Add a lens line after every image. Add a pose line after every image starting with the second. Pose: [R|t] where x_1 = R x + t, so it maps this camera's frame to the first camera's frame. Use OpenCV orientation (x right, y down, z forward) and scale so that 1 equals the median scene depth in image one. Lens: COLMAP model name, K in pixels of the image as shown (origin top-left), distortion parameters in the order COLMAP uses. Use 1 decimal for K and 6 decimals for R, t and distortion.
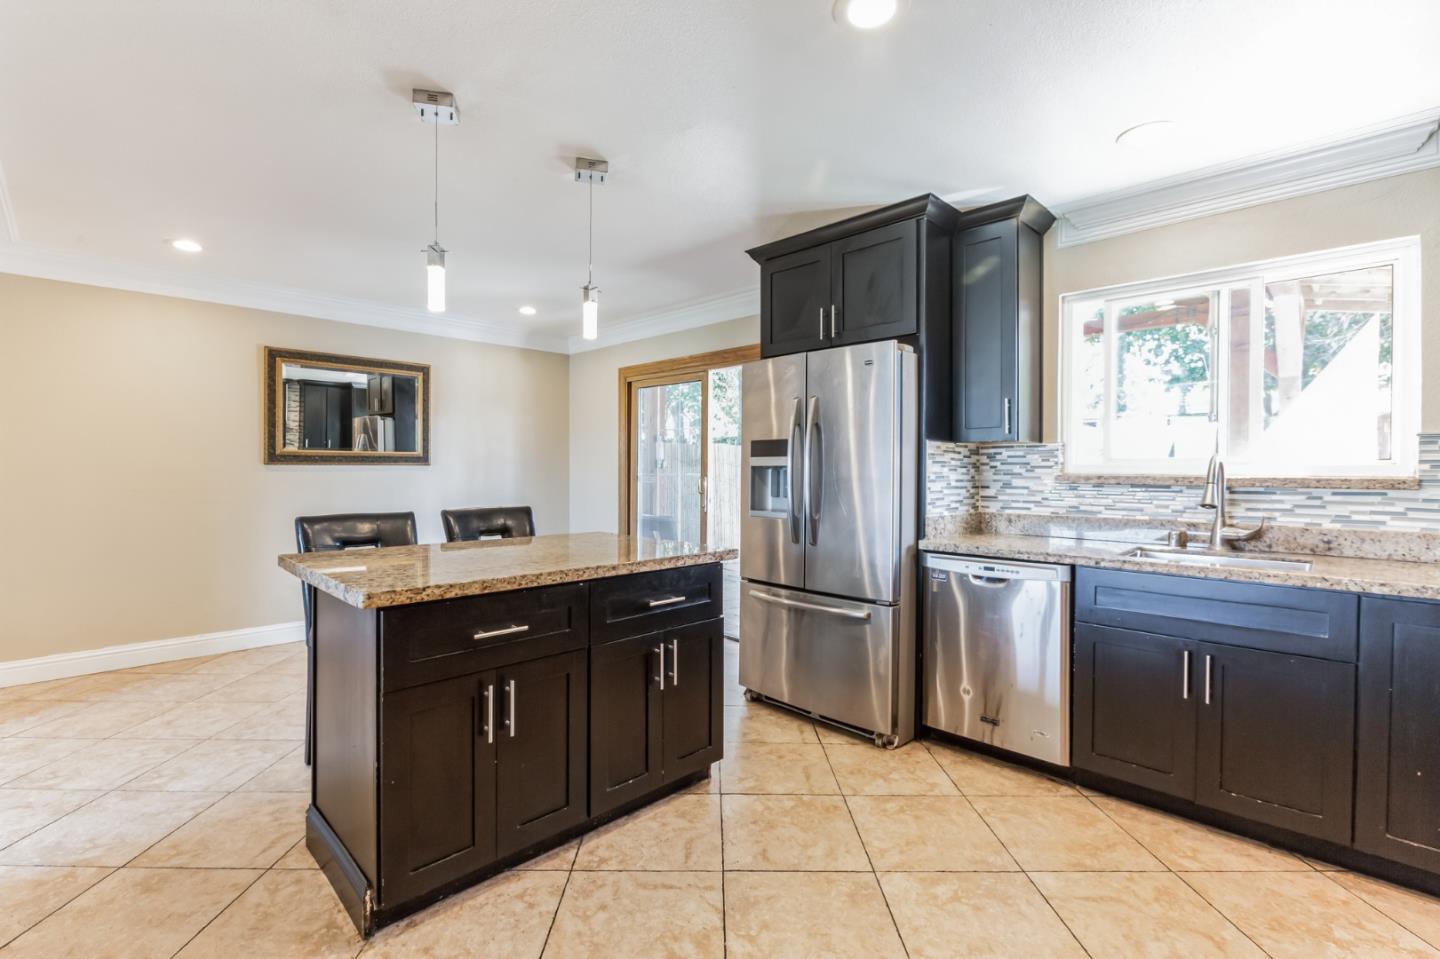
lens RADIAL K [[635.3, 0, 715.7], [0, 635.3, 474.0], [0, 0, 1]] dist [-0.008223, -0.000892]
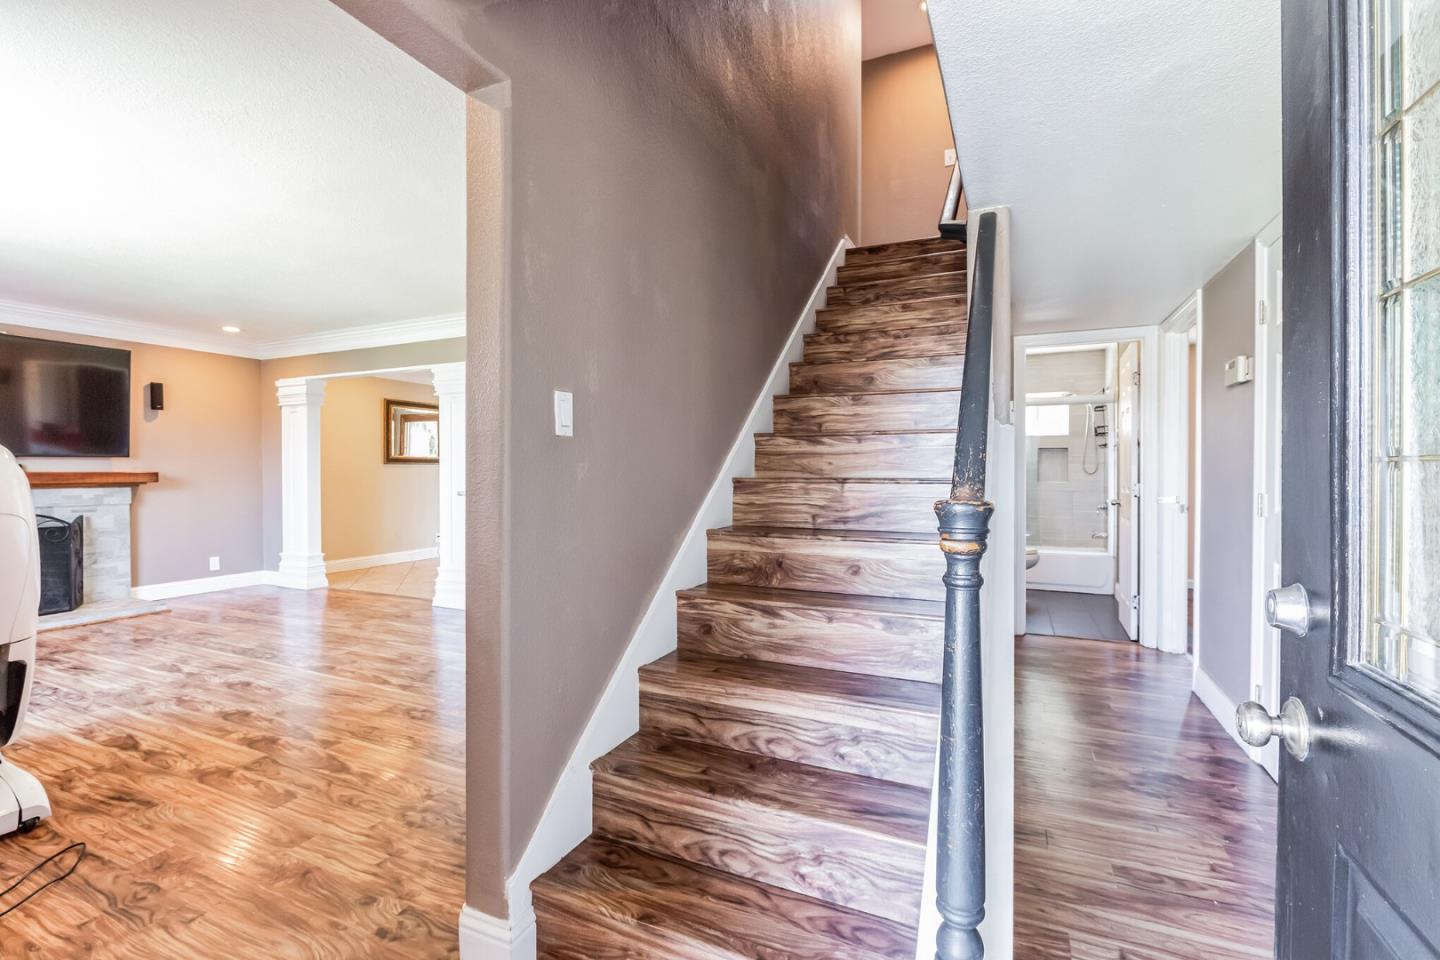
lens RADIAL K [[635.3, 0, 715.7], [0, 635.3, 474.5], [0, 0, 1]] dist [-0.008223, -0.000892]
pose [[0.936555, -0.005609, 0.350475, -0.710476], [0.005445, 0.999984, 0.001452, 0.027128], [-0.350478, 0.000549, 0.936571, -1.574086]]
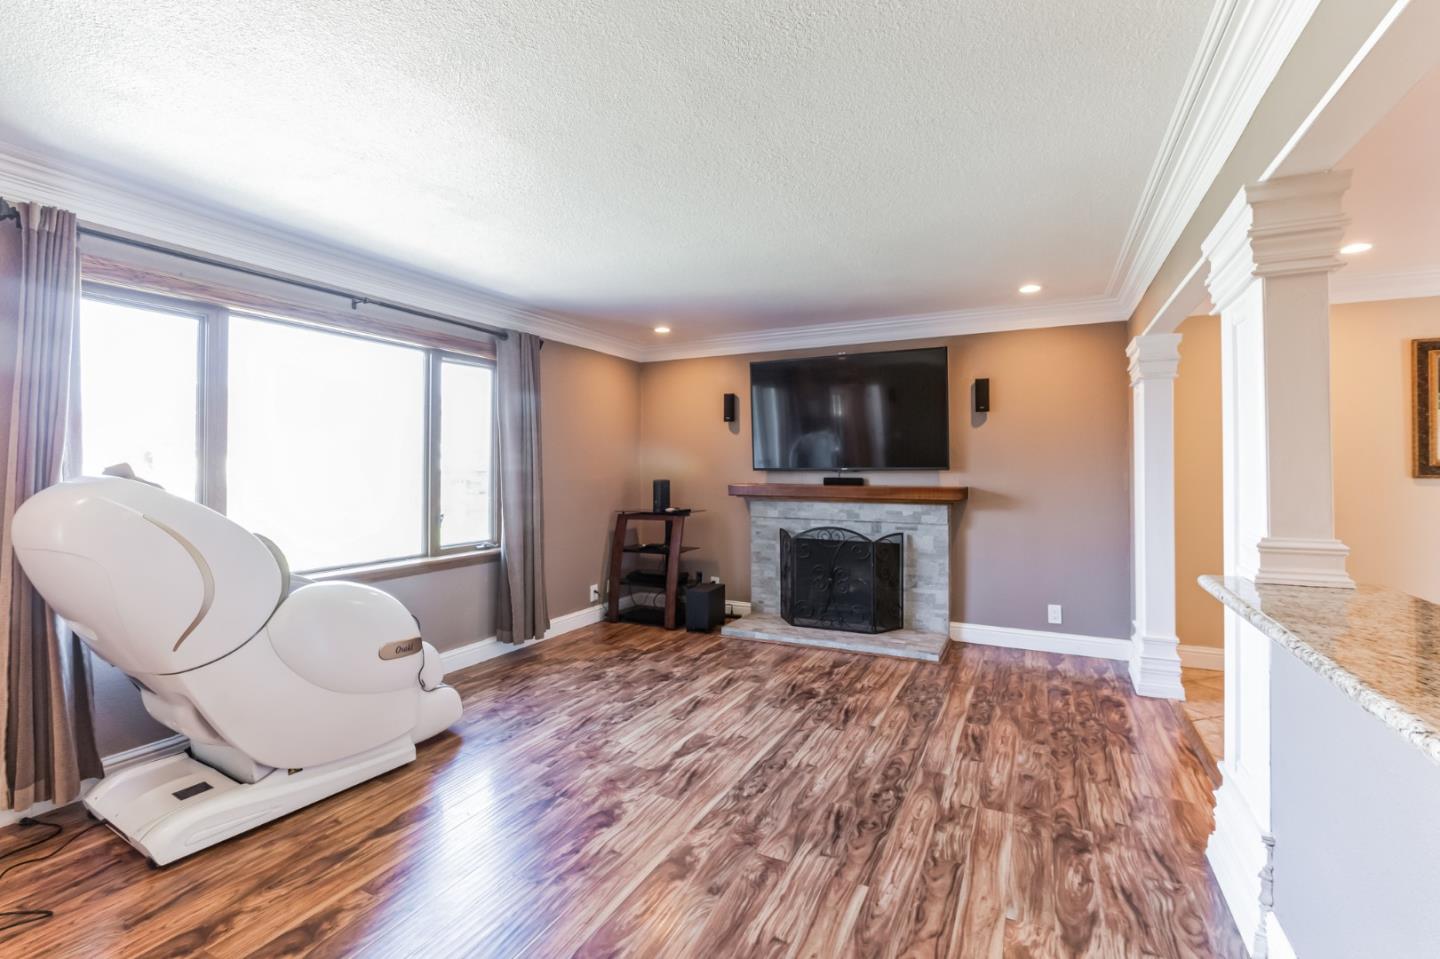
lens RADIAL K [[646.2, 0, 718.3], [0, 646.2, 459.2], [0, 0, 1]] dist [-0.011894, -0.000145]
pose [[0.315737, -0.013099, -0.948756, -0.295901], [-0.007673, 0.999837, -0.016357, -0.028628], [0.948816, 0.012445, 0.315585, -0.253951]]
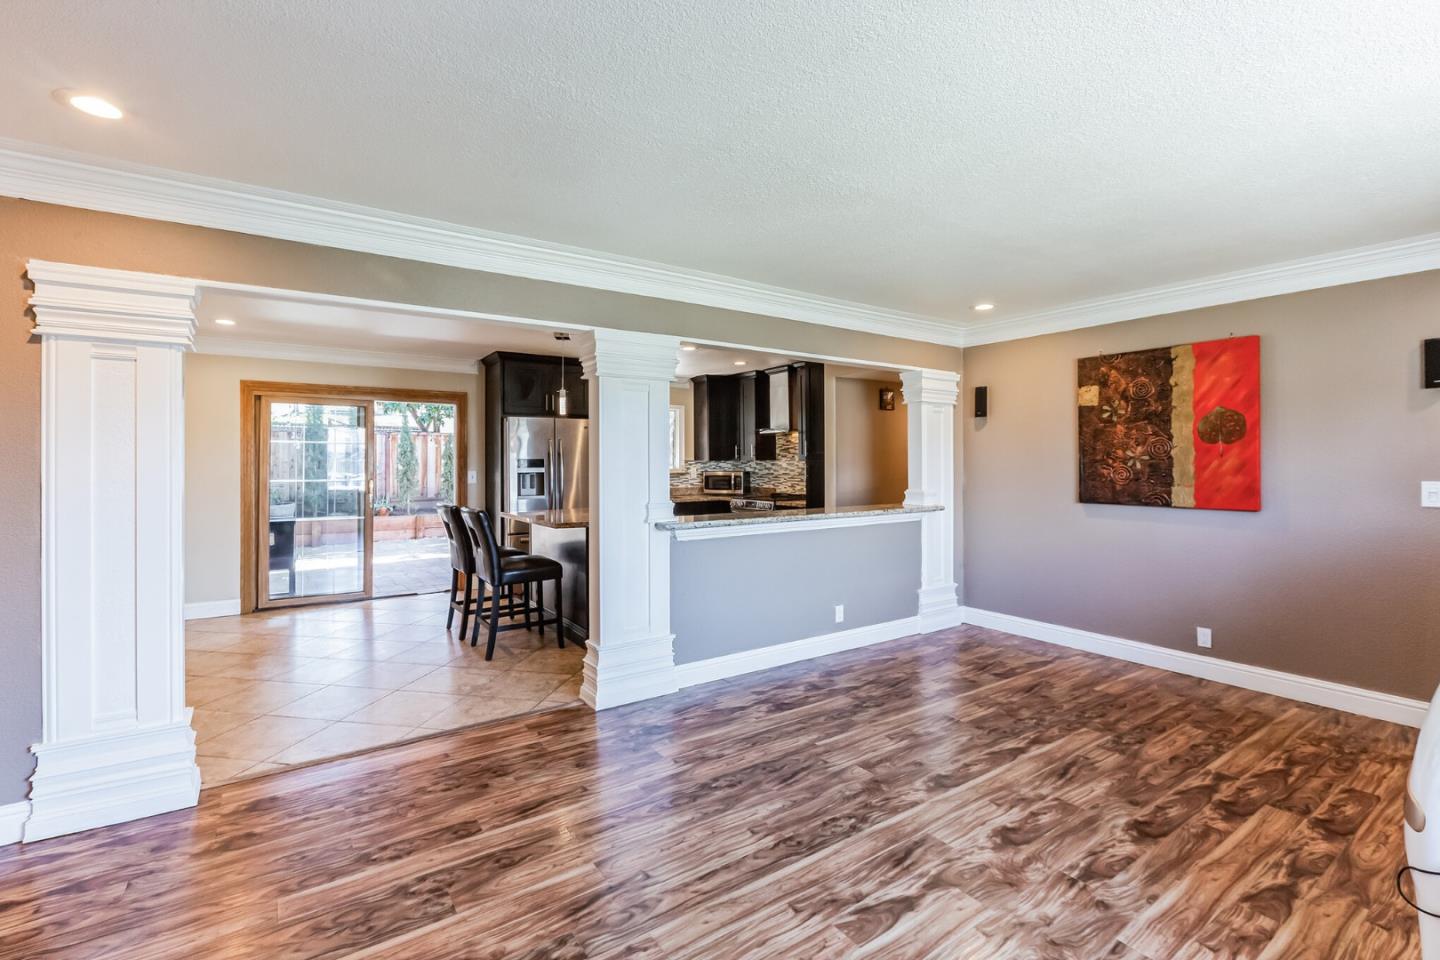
lens RADIAL K [[635.3, 0, 715.7], [0, 635.3, 474.5], [0, 0, 1]] dist [-0.008223, -0.000892]
pose [[0.192001, -0.025403, 0.981066, -1.985259], [0.011928, 0.999652, 0.023550, -0.053433], [-0.981322, 0.007181, 0.192237, 0.084744]]
